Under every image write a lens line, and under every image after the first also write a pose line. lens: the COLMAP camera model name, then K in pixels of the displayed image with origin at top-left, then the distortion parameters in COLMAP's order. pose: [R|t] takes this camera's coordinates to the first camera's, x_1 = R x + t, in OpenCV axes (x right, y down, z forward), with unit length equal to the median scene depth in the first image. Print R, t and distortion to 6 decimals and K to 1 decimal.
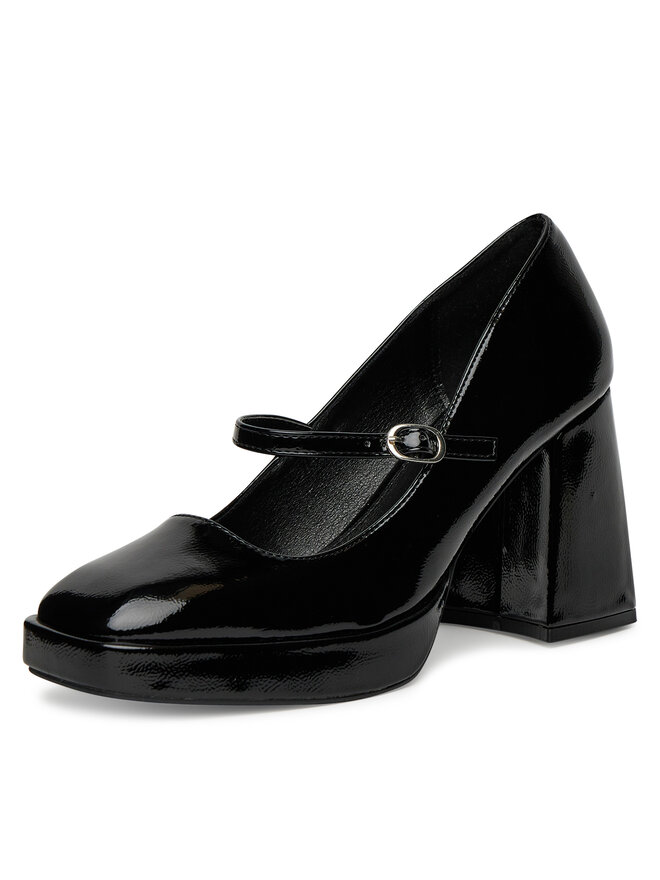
lens RADIAL K [[2421.0, 0, 330.0], [0, 2421.0, 440.0], [0, 0, 1]] dist [0.749178, -0.024475]
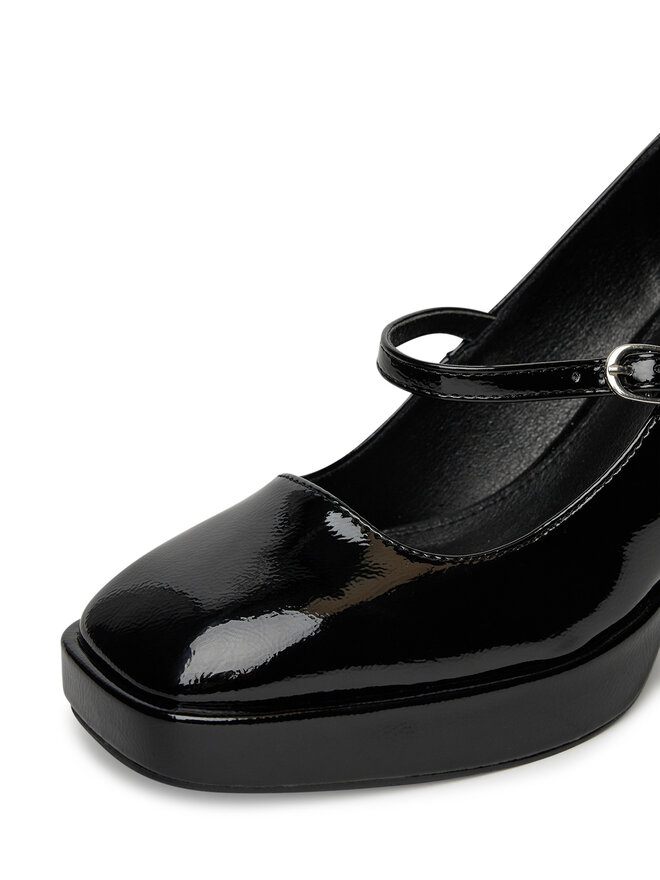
lens RADIAL K [[1699.3, 0, 330.0], [0, 1699.3, 440.0], [0, 0, 1]] dist [-0.387792, -0.031453]
pose [[0.992627, 0.037428, -0.115284, 0.002417], [-0.011446, 0.975824, 0.218258, -0.080752], [0.120665, -0.215329, 0.969058, 0.540008]]
